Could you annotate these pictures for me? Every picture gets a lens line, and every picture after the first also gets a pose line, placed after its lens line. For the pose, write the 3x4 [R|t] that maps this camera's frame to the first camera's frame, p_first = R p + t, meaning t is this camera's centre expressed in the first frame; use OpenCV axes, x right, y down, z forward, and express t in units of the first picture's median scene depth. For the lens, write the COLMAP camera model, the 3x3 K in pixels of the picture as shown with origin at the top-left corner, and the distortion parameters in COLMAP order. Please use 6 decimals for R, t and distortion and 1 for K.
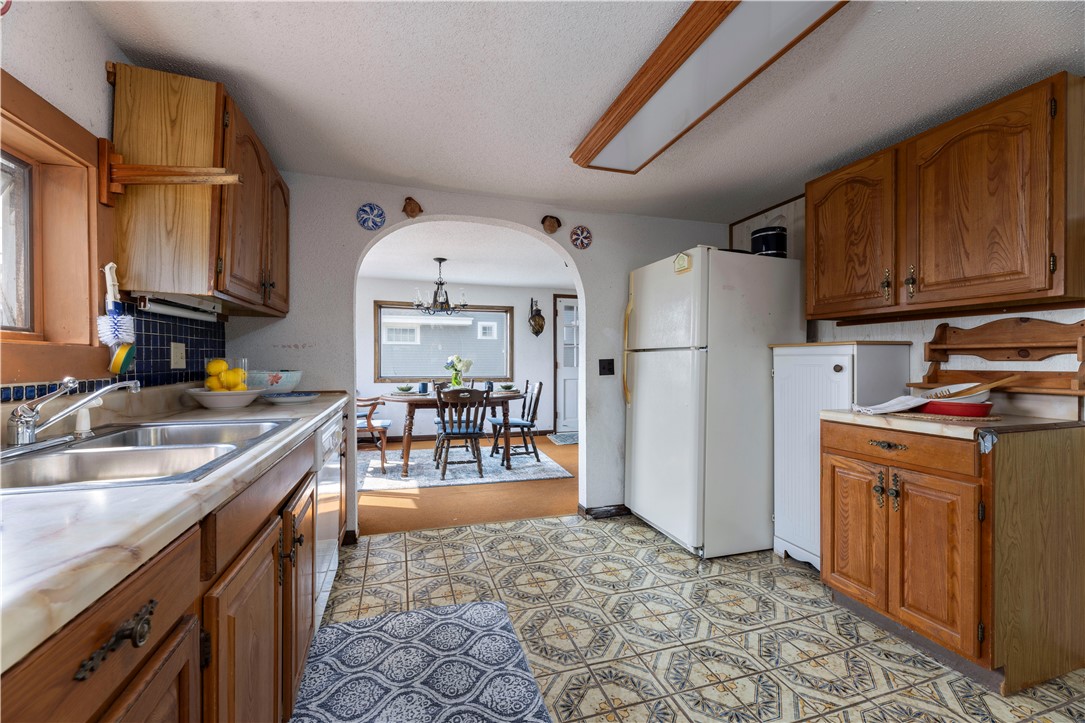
lens RADIAL K [[430.6, 0, 542.5], [0, 430.6, 361.5], [0, 0, 1]] dist [-0.000855, -0.000313]
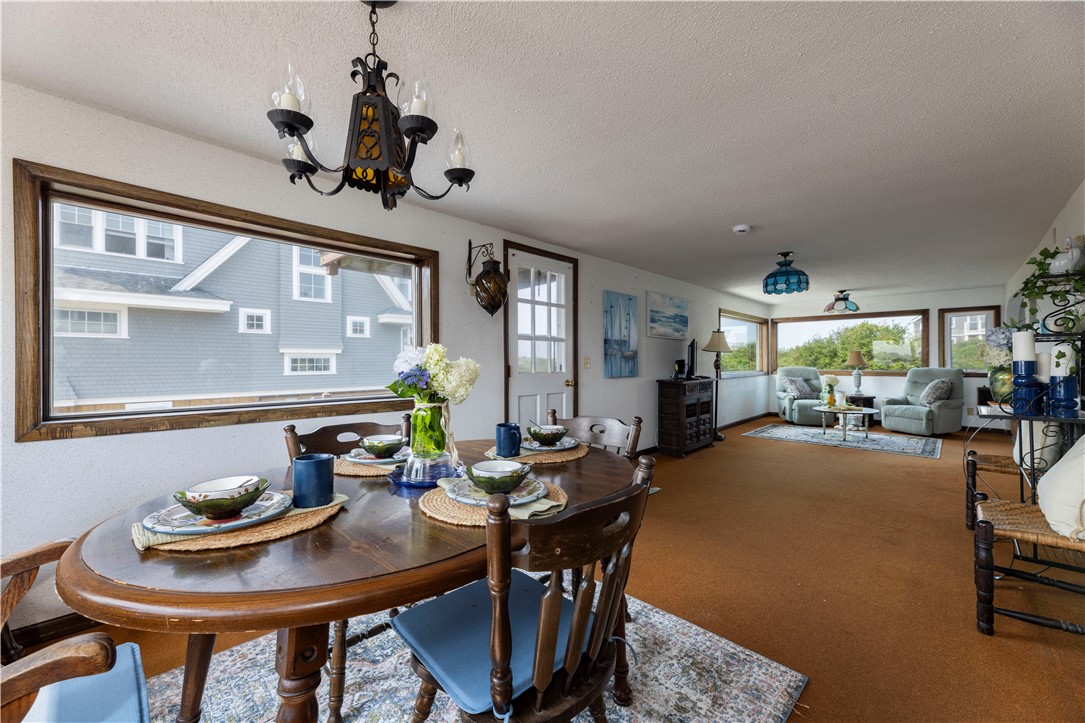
lens RADIAL K [[430.6, 0, 542.5], [0, 430.6, 361.5], [0, 0, 1]] dist [-0.000855, -0.000313]
pose [[0.875679, -0.004234, 0.482875, -0.057613], [0.006011, 0.999980, -0.002131, -0.000662], [-0.482856, 0.004769, 0.875687, 0.150411]]
